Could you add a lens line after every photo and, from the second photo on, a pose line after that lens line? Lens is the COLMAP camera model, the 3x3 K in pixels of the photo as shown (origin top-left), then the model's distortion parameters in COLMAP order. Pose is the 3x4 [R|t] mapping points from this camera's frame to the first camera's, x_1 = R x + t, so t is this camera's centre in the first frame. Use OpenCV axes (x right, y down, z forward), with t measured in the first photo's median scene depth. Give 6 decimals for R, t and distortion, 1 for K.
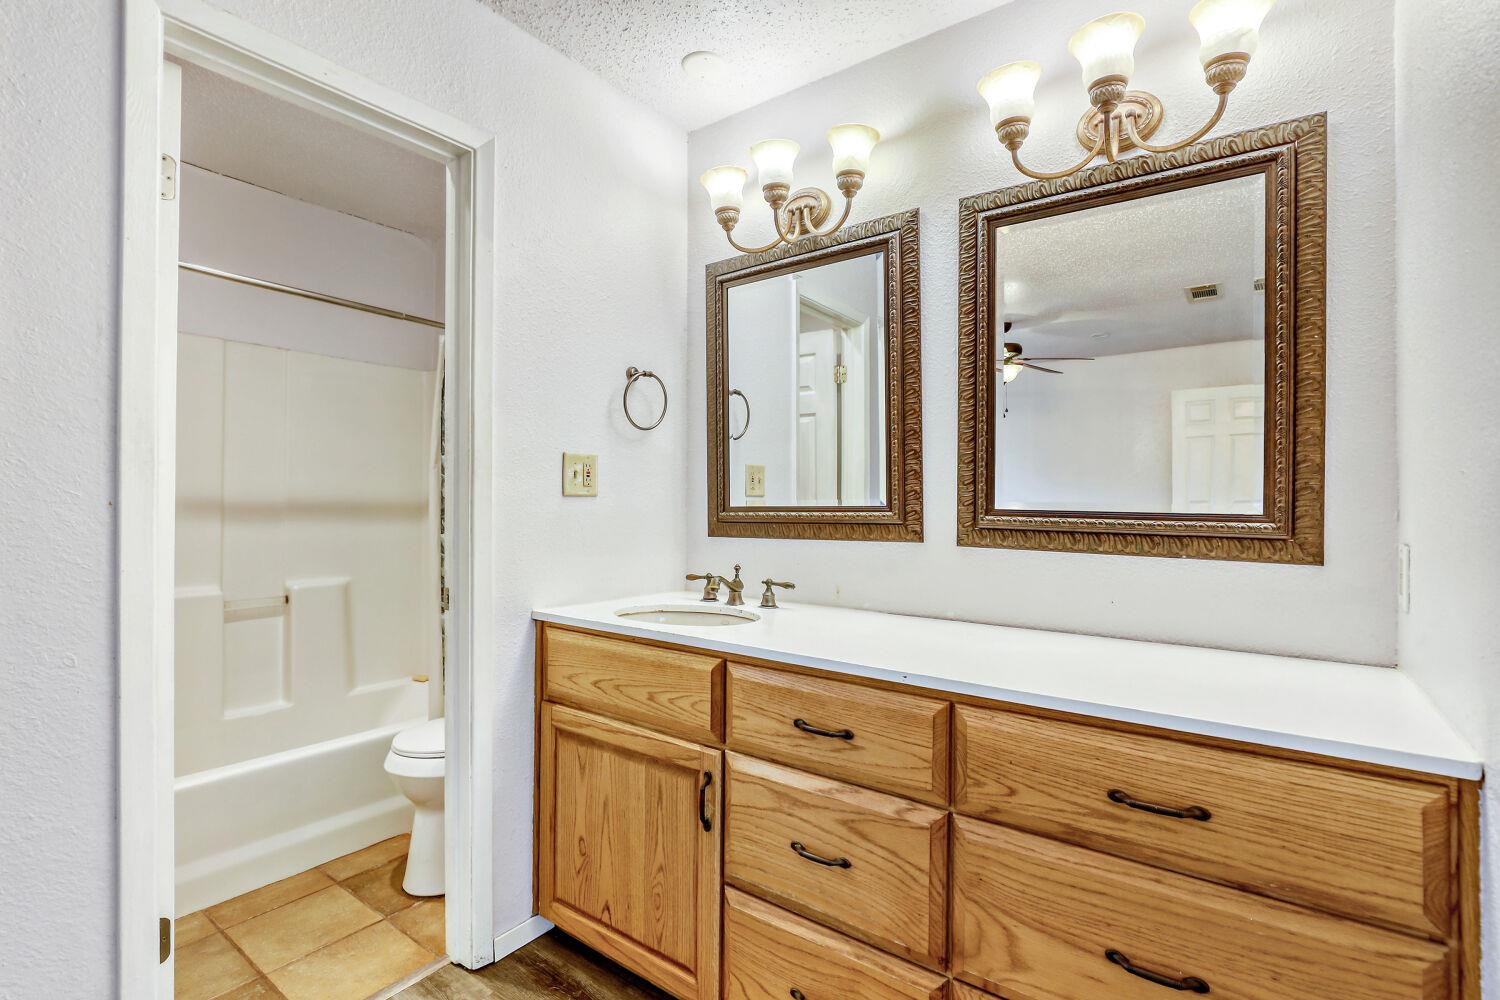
lens RADIAL K [[698.8, 0, 753.5], [0, 698.8, 494.5], [0, 0, 1]] dist [-0.025458, 0.003330]
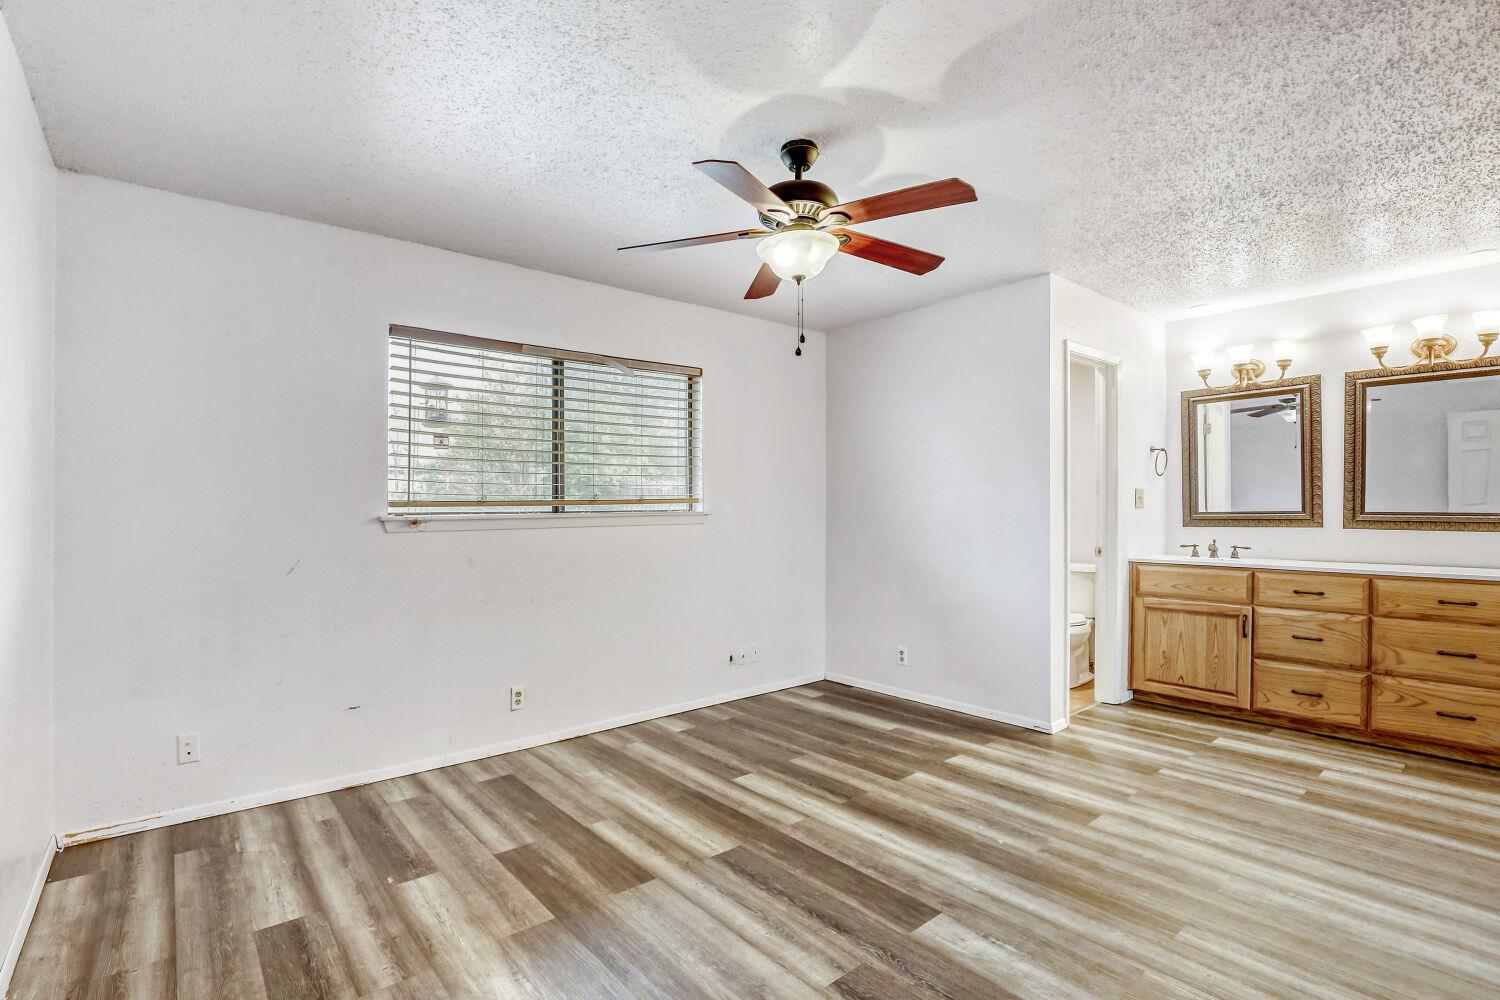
lens RADIAL K [[698.8, 0, 744.4], [0, 698.8, 516.0], [0, 0, 1]] dist [-0.025458, 0.003330]
pose [[0.969555, -0.008691, -0.244721, -1.171295], [0.014470, 0.999657, 0.021827, -0.047511], [0.244447, -0.024704, 0.969348, -1.822066]]
